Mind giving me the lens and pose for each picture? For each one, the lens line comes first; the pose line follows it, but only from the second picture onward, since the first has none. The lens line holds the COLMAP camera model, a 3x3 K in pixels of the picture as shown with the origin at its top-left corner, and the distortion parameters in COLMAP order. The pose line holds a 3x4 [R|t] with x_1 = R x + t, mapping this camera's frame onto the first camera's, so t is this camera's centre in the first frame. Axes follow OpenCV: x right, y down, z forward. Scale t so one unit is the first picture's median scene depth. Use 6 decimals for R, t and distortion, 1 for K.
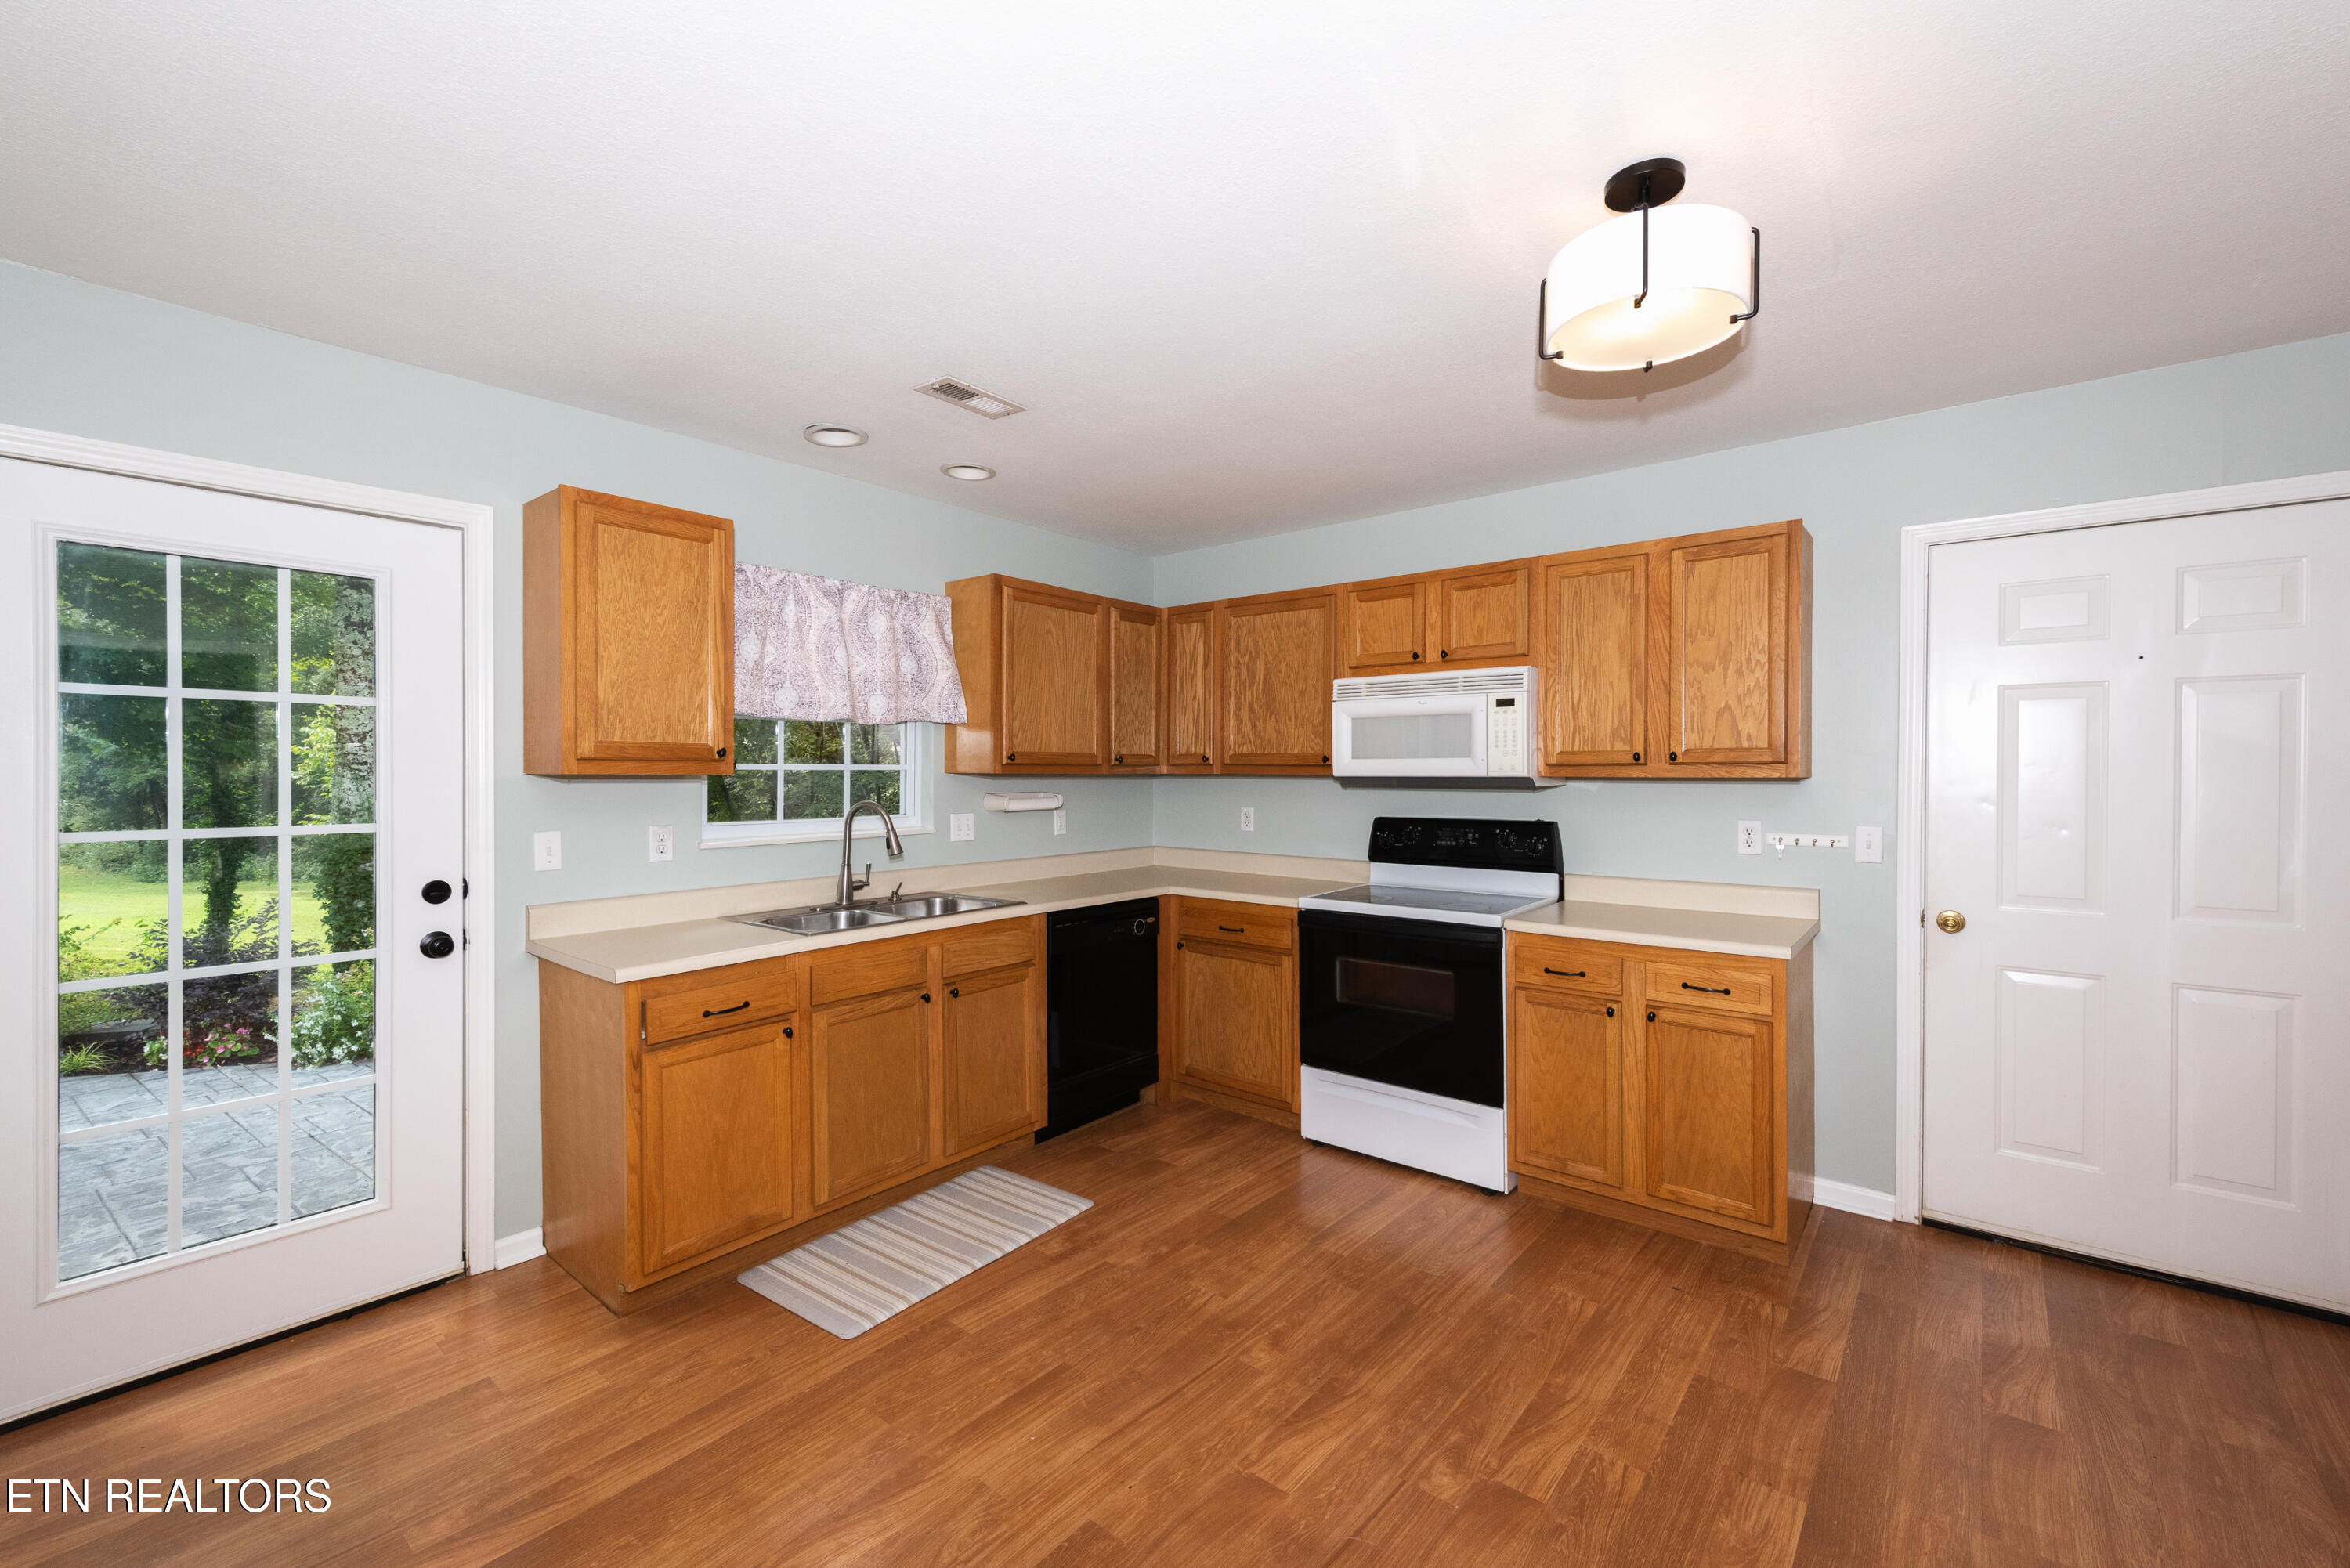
lens RADIAL K [[967.3, 0, 1120.3], [0, 967.3, 777.4], [0, 0, 1]] dist [0.008509, -0.000449]
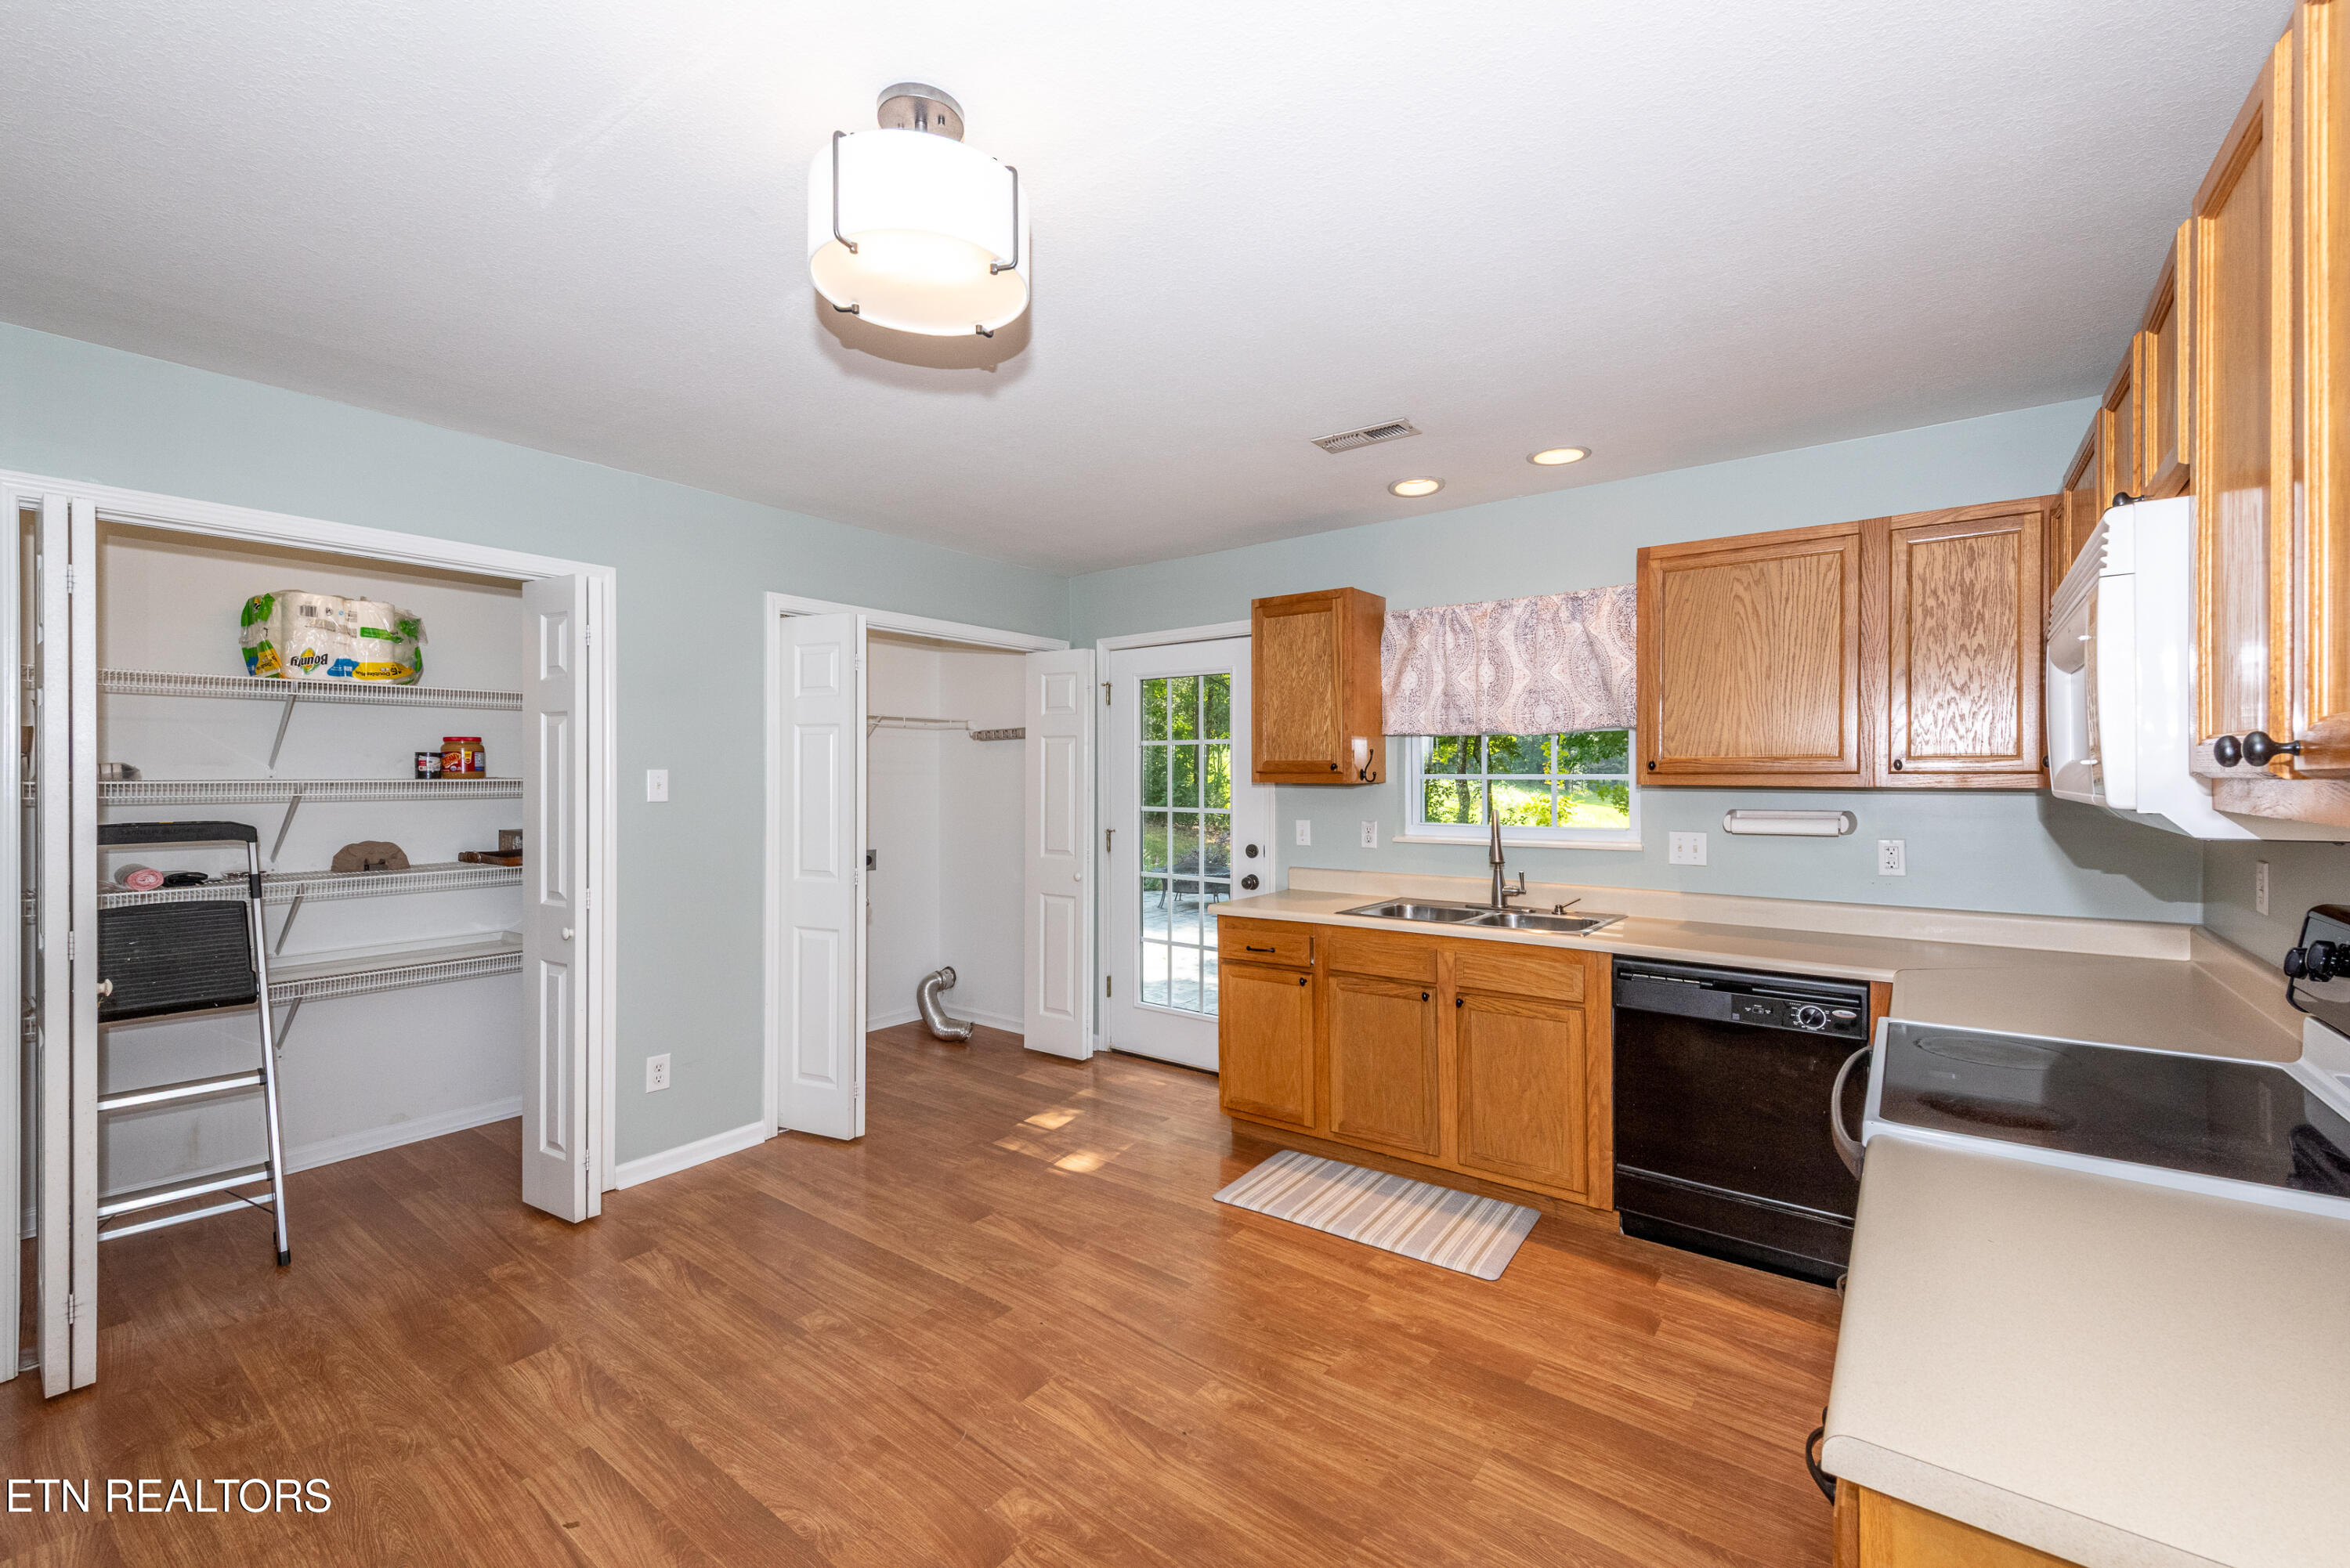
lens RADIAL K [[977.8, 0, 1252.5], [0, 977.8, 773.2], [0, 0, 1]] dist [0.012891, -0.000064]
pose [[0.096779, 0.001703, -0.995304, 0.871928], [-0.003250, 0.999994, 0.001395, -0.017922], [0.995301, 0.003100, 0.096784, 0.729356]]
